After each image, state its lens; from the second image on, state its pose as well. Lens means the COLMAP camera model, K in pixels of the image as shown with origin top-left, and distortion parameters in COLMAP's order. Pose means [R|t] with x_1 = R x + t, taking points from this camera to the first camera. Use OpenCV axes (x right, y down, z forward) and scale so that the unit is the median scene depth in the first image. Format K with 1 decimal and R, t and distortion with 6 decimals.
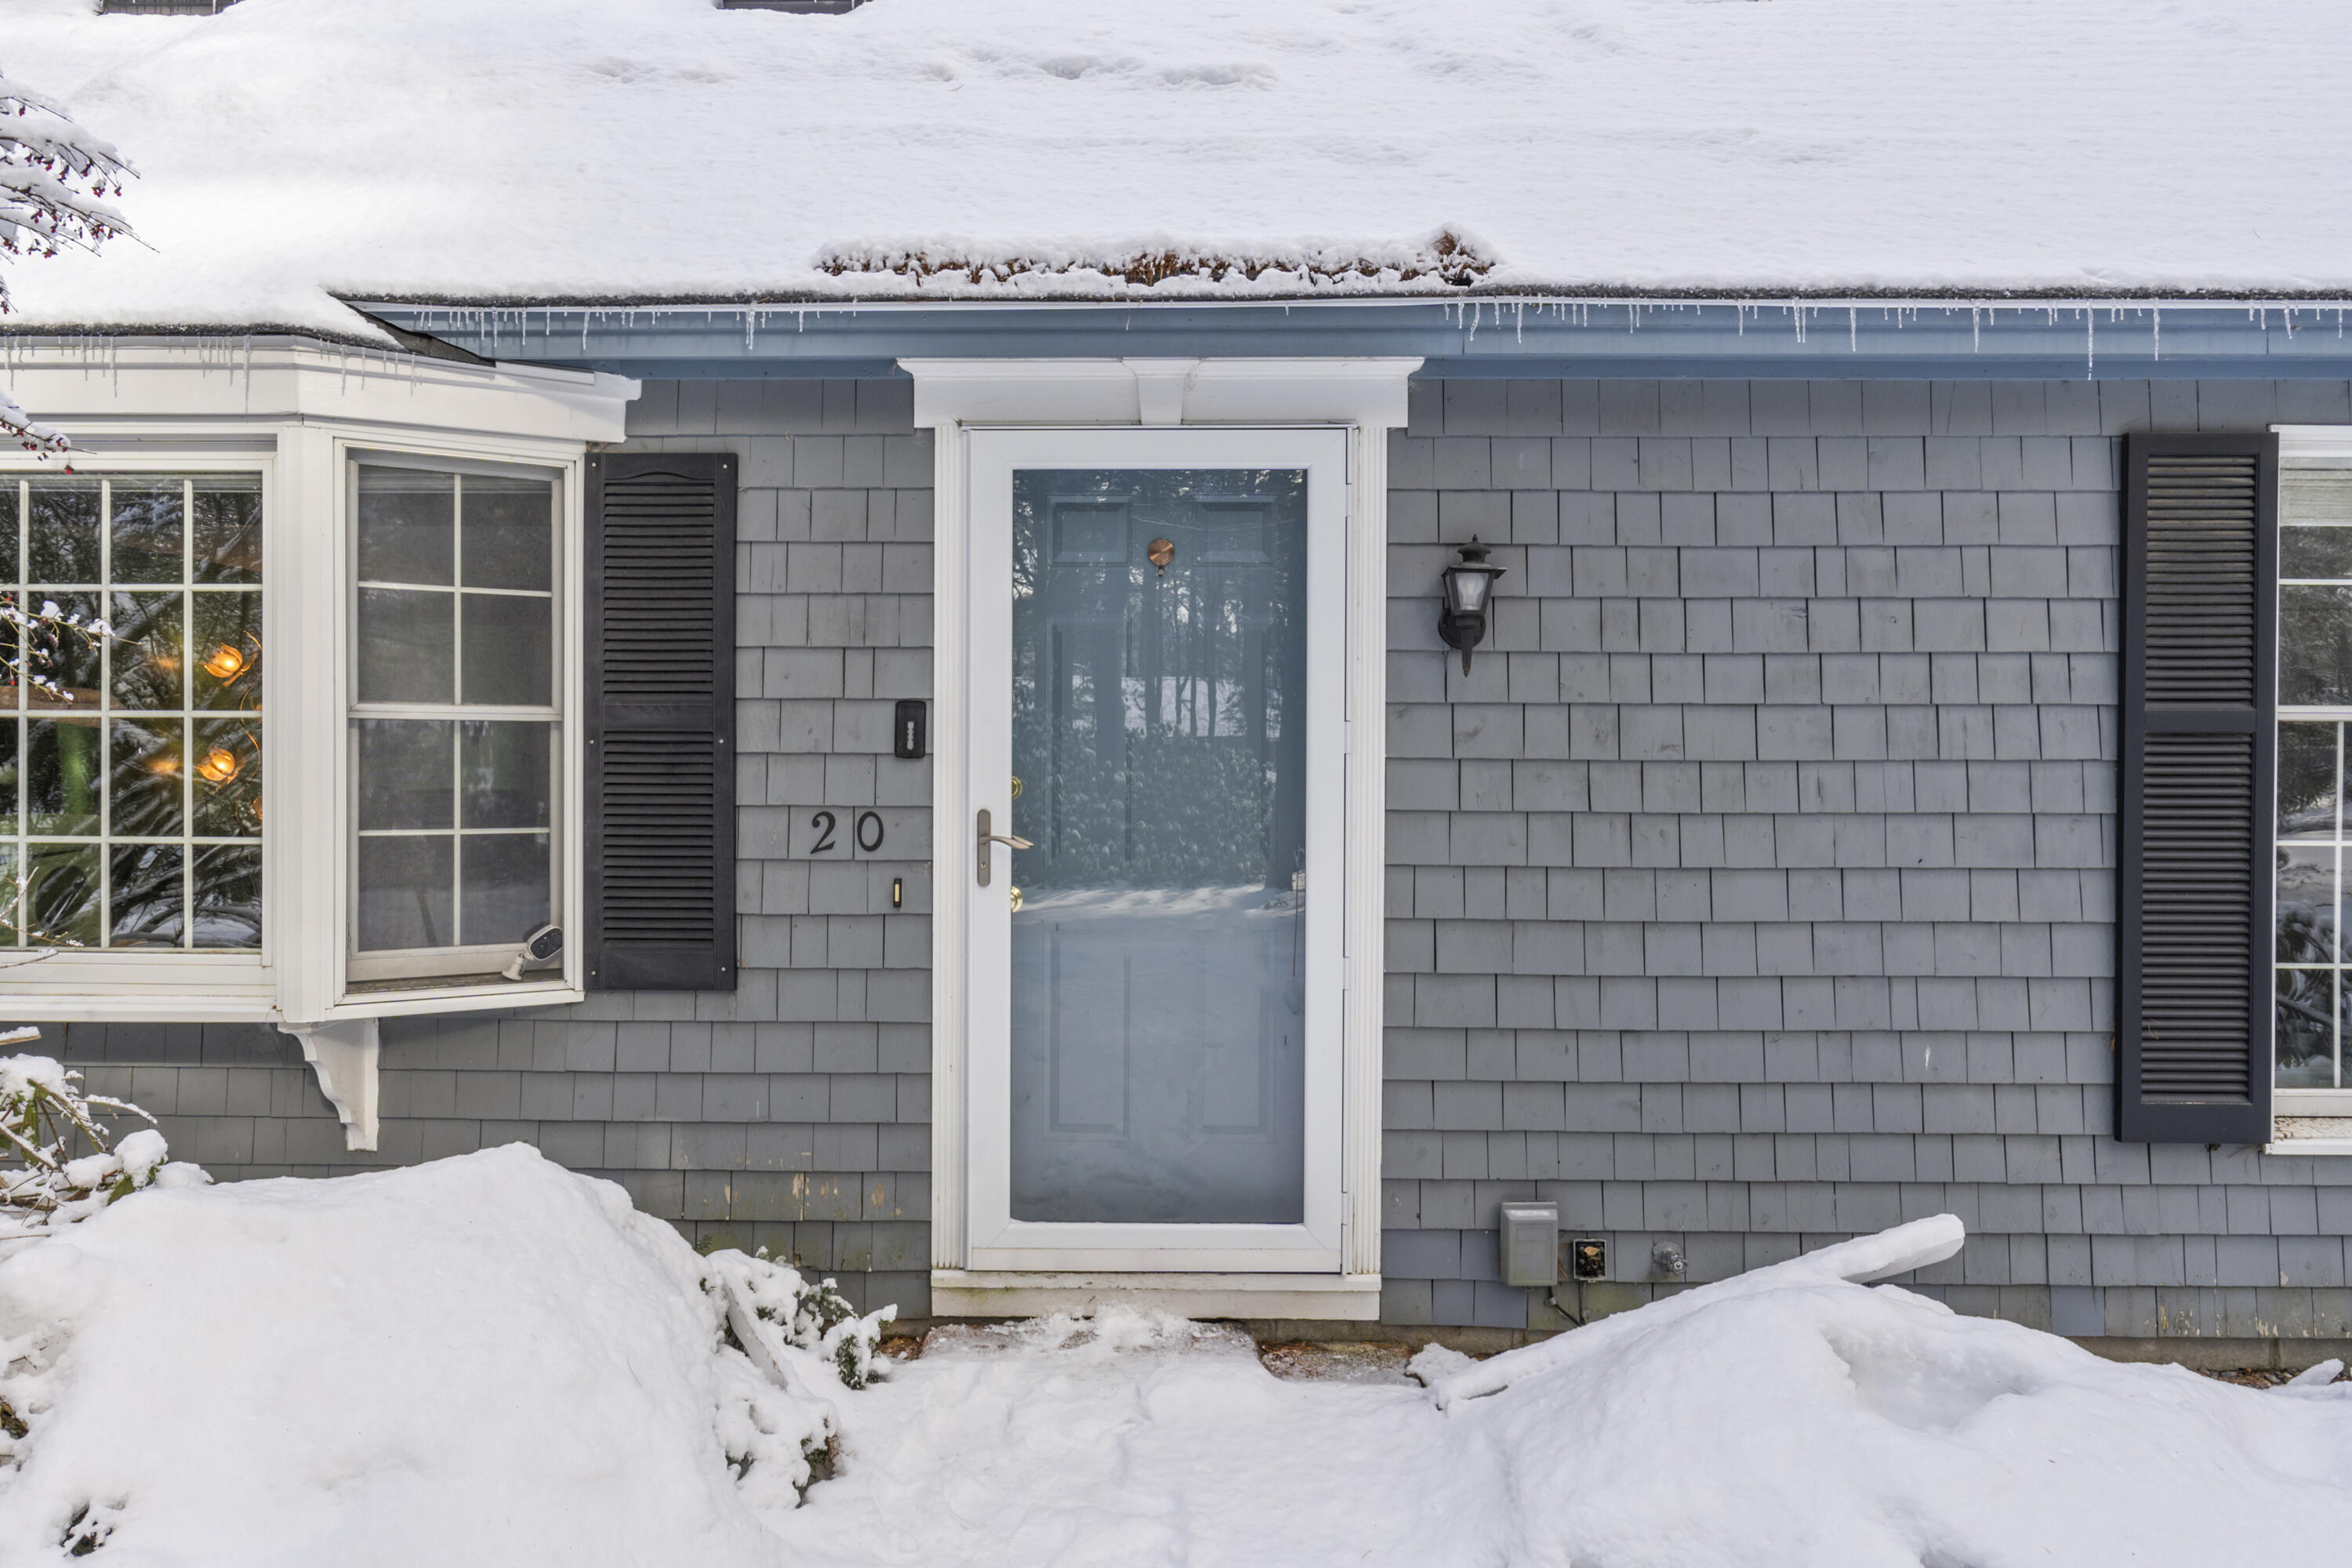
lens RADIAL K [[1752.5, 0, 1176.0], [0, 1752.5, 784.0], [0, 0, 1]] dist [0.003005, -0.000312]
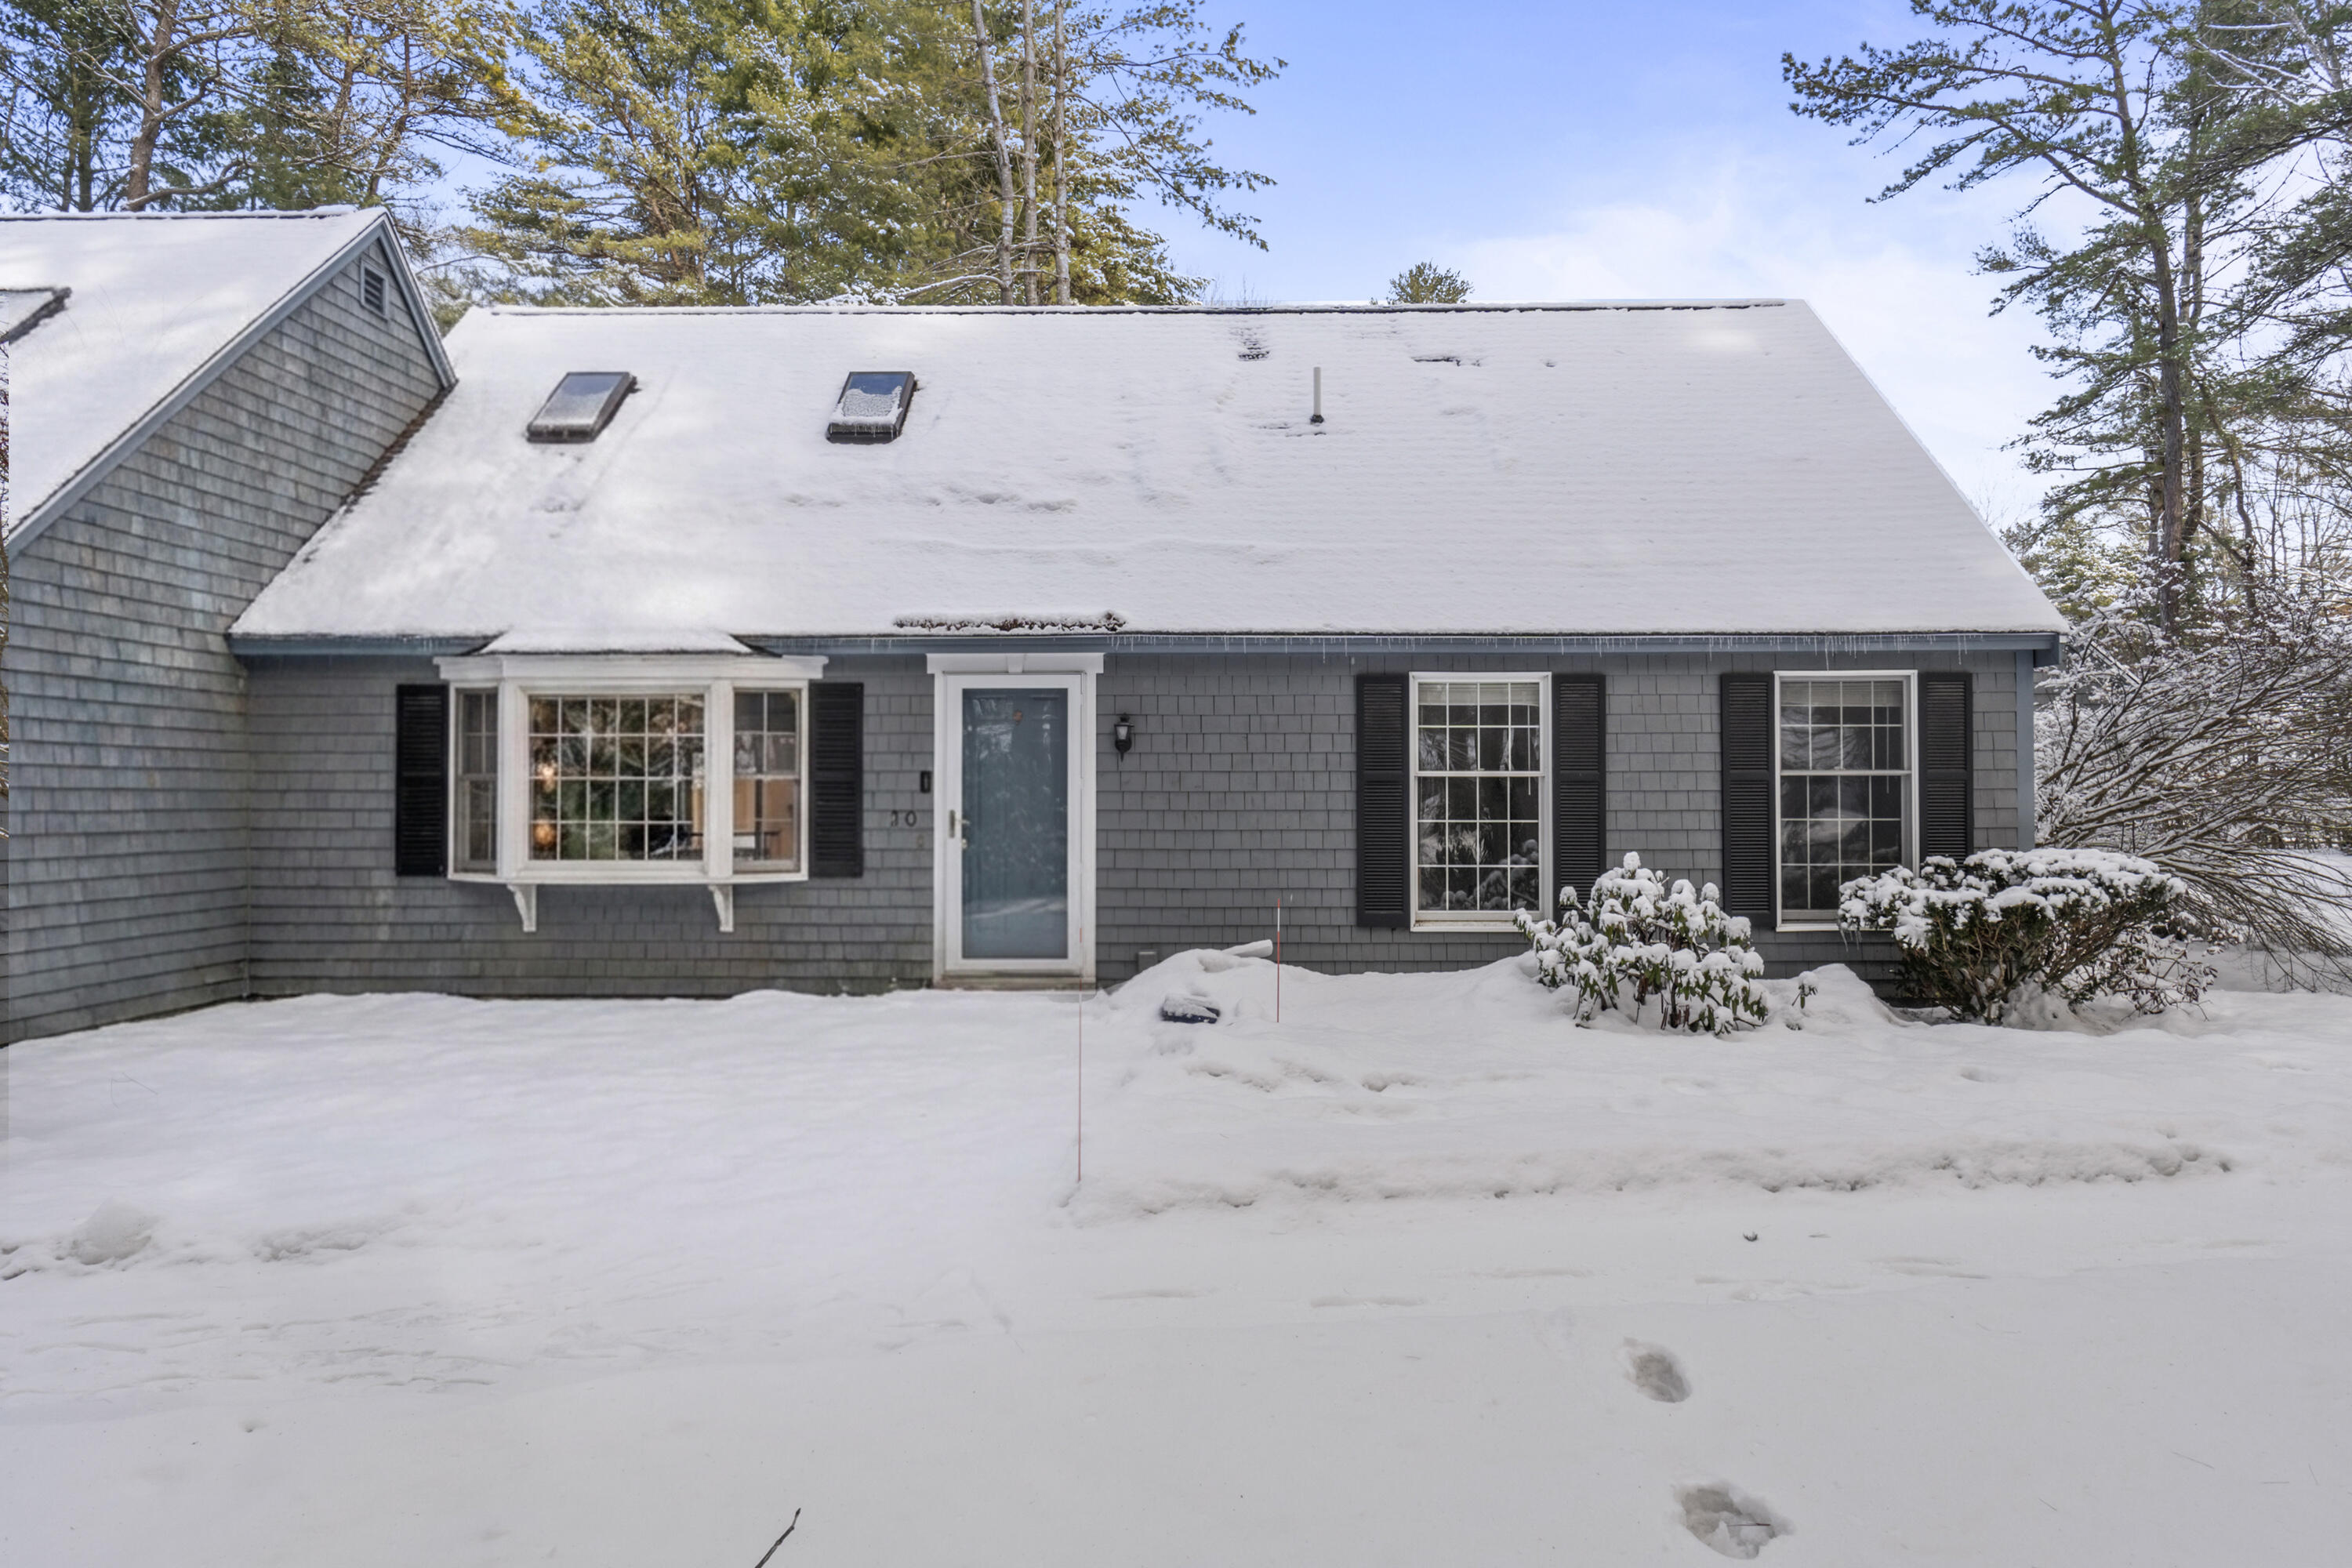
lens RADIAL K [[1633.2, 0, 1176.0], [0, 1633.2, 784.0], [0, 0, 1]] dist [-0.000285, 0.000494]
pose [[0.999775, -0.004568, 0.020720, 0.192531], [0.005154, 0.999586, -0.028308, 0.048088], [-0.020582, 0.028408, 0.999384, -1.601555]]
